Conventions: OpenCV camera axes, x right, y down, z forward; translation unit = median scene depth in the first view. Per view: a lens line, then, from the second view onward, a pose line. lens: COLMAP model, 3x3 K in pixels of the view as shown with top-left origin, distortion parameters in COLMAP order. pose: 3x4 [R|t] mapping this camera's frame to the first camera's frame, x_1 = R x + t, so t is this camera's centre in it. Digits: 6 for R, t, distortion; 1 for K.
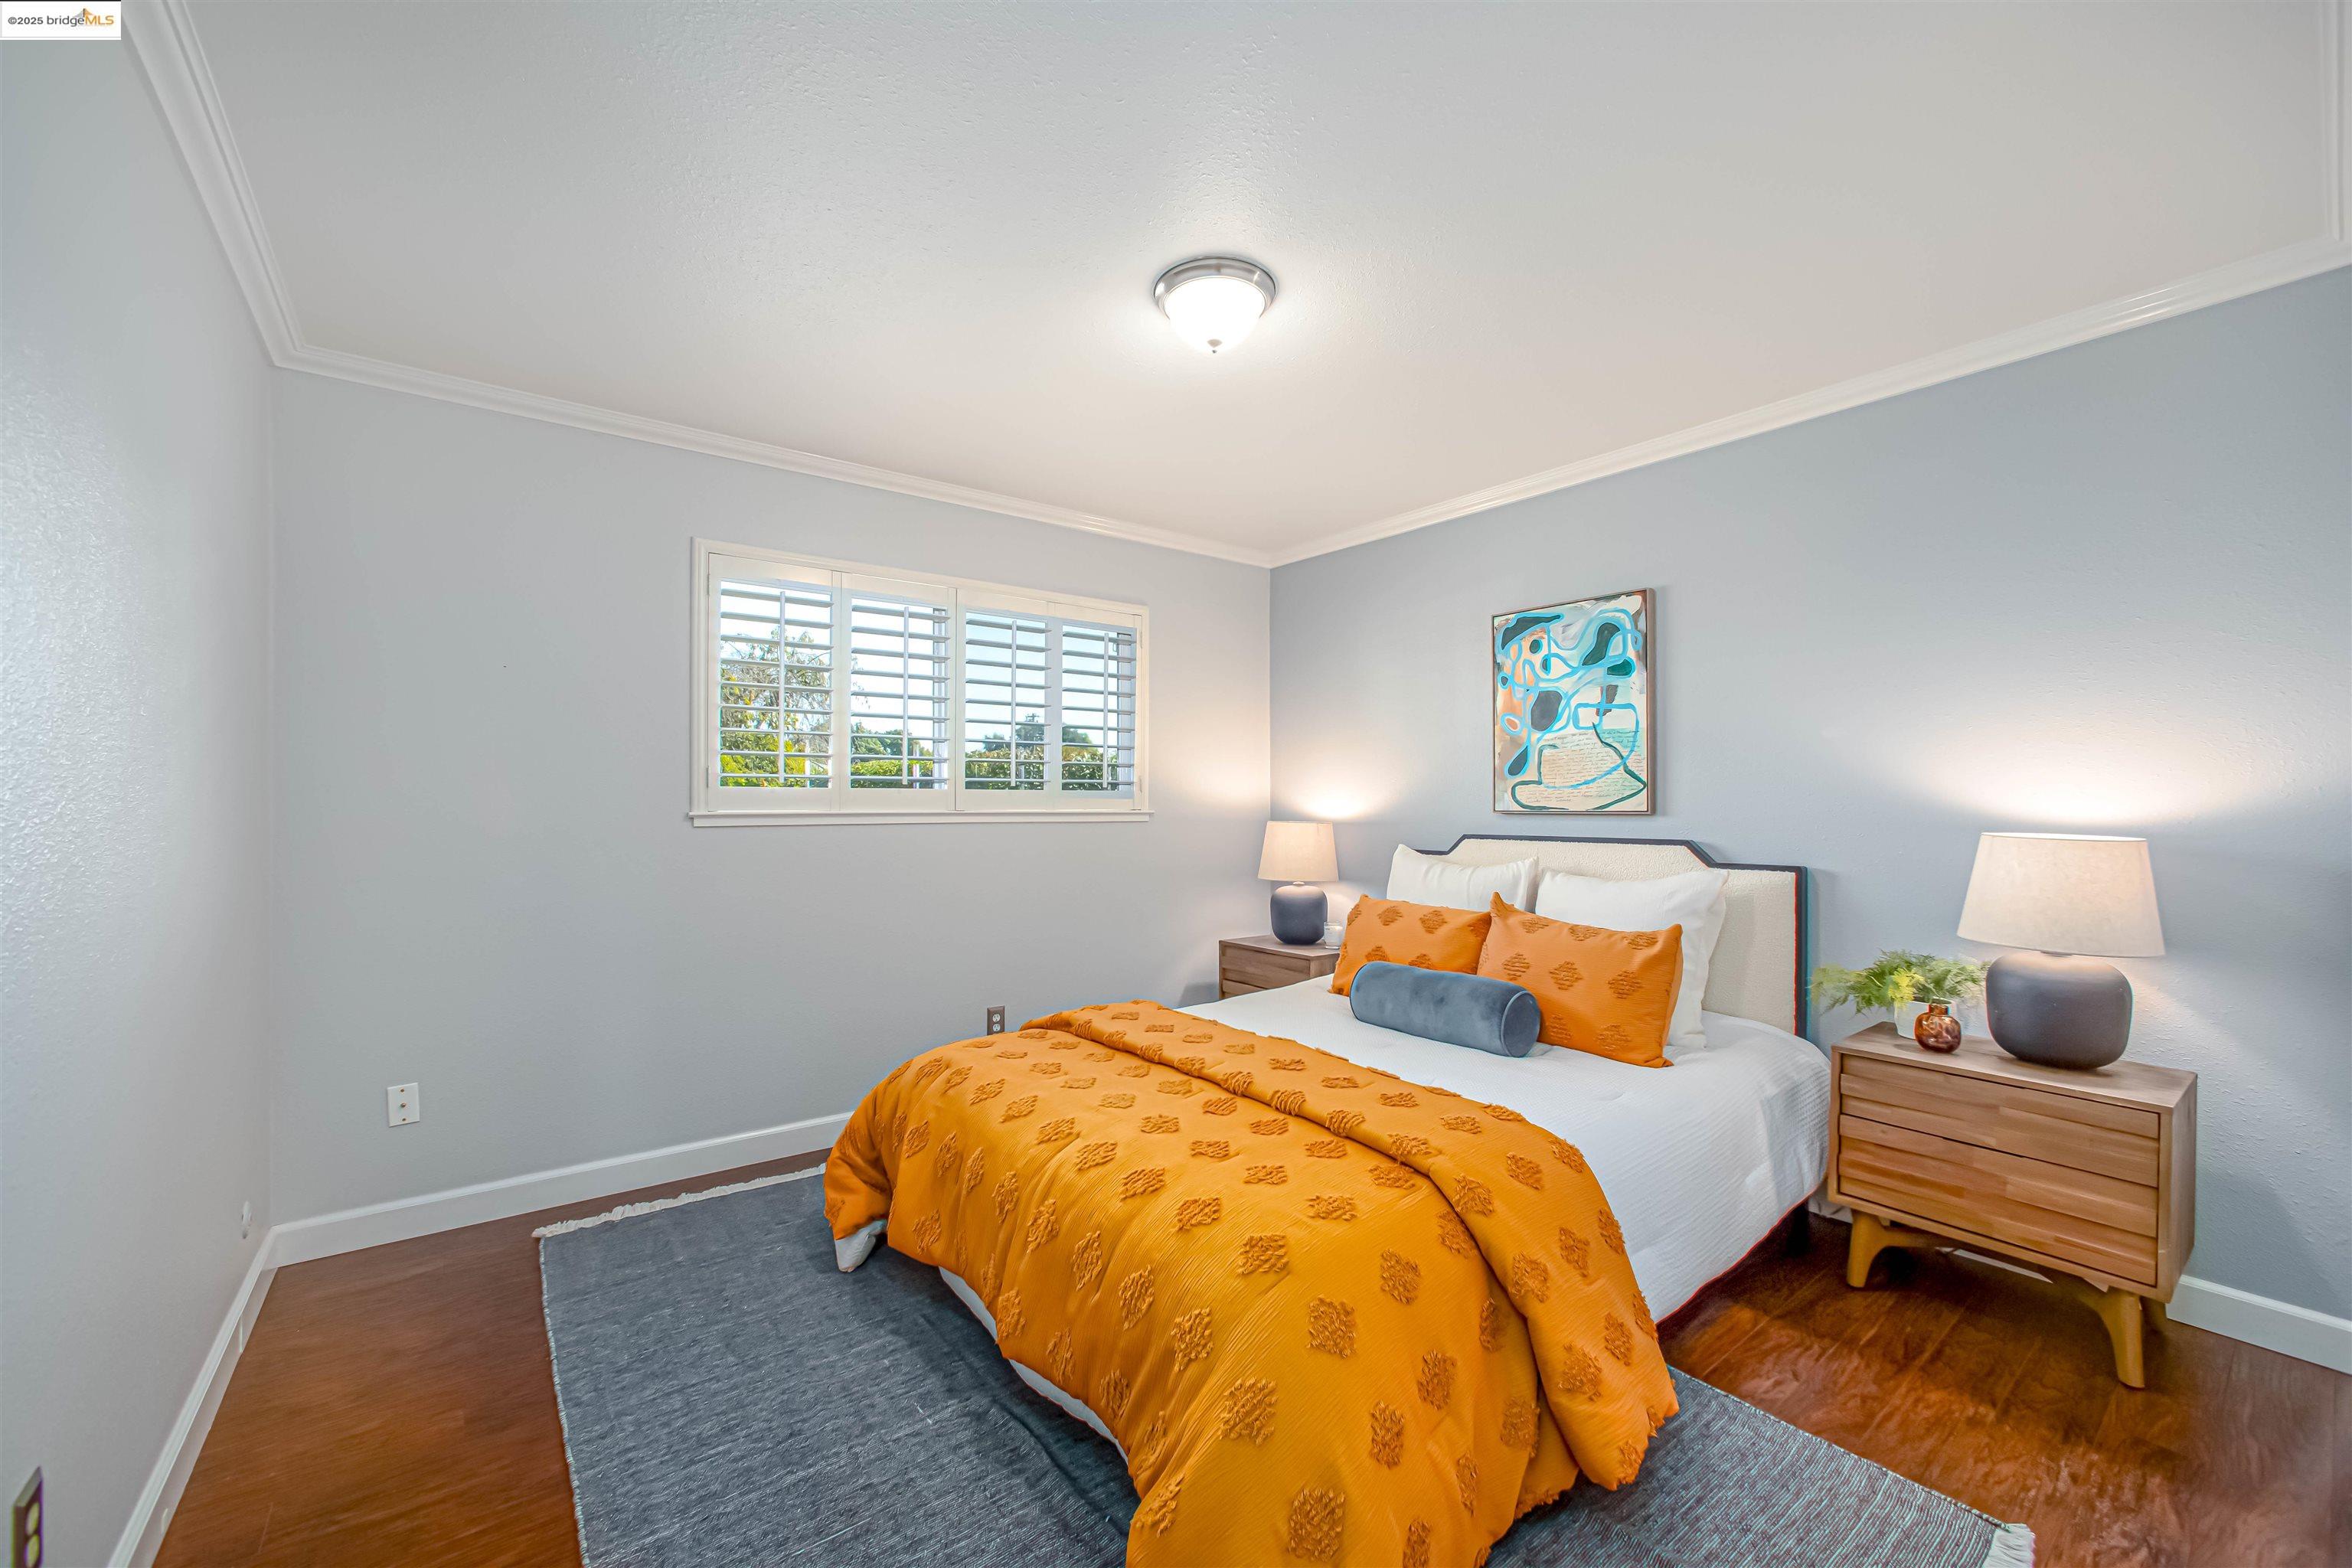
lens RADIAL K [[948.9, 0, 1172.6], [0, 948.9, 842.3], [0, 0, 1]] dist [-0.001337, -0.000093]
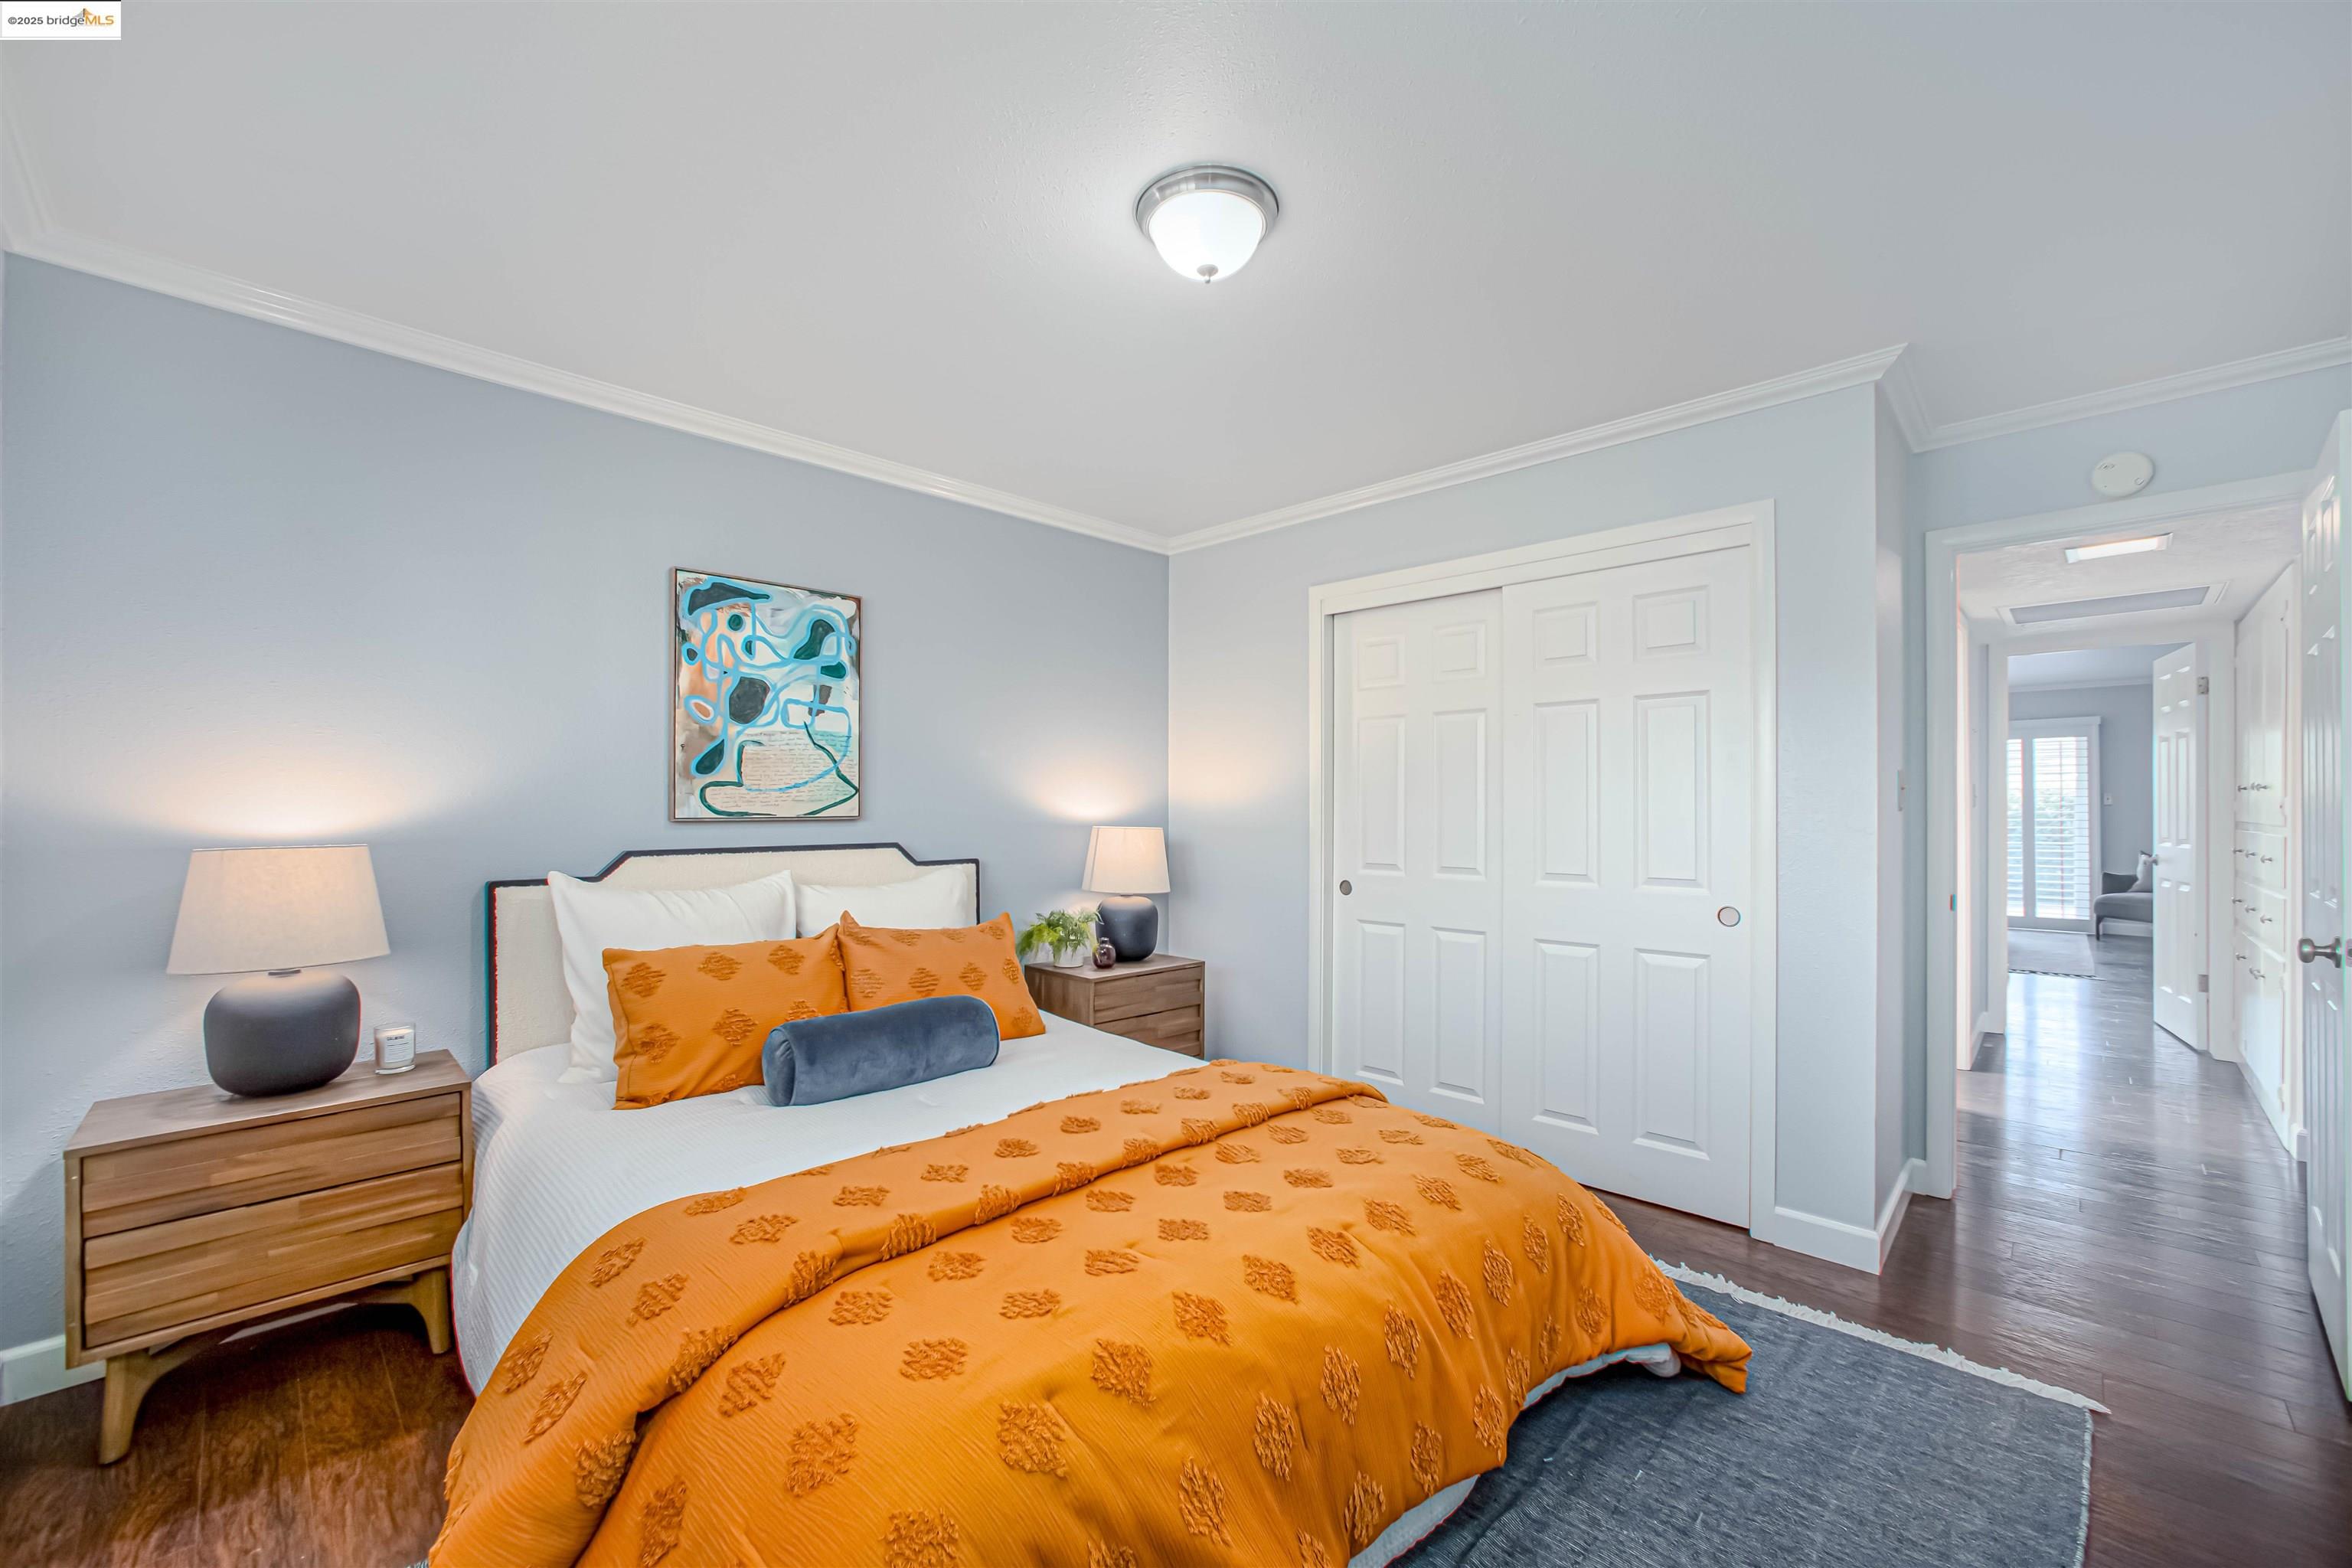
lens RADIAL K [[975.2, 0, 1176.0], [0, 975.2, 803.0], [0, 0, 1]] dist [-0.001667, -0.000114]
pose [[-0.141534, 0.008839, 0.989894, -0.538031], [0.048492, 0.998822, -0.001986, -0.026649], [-0.988745, 0.047721, -0.141796, 0.760082]]
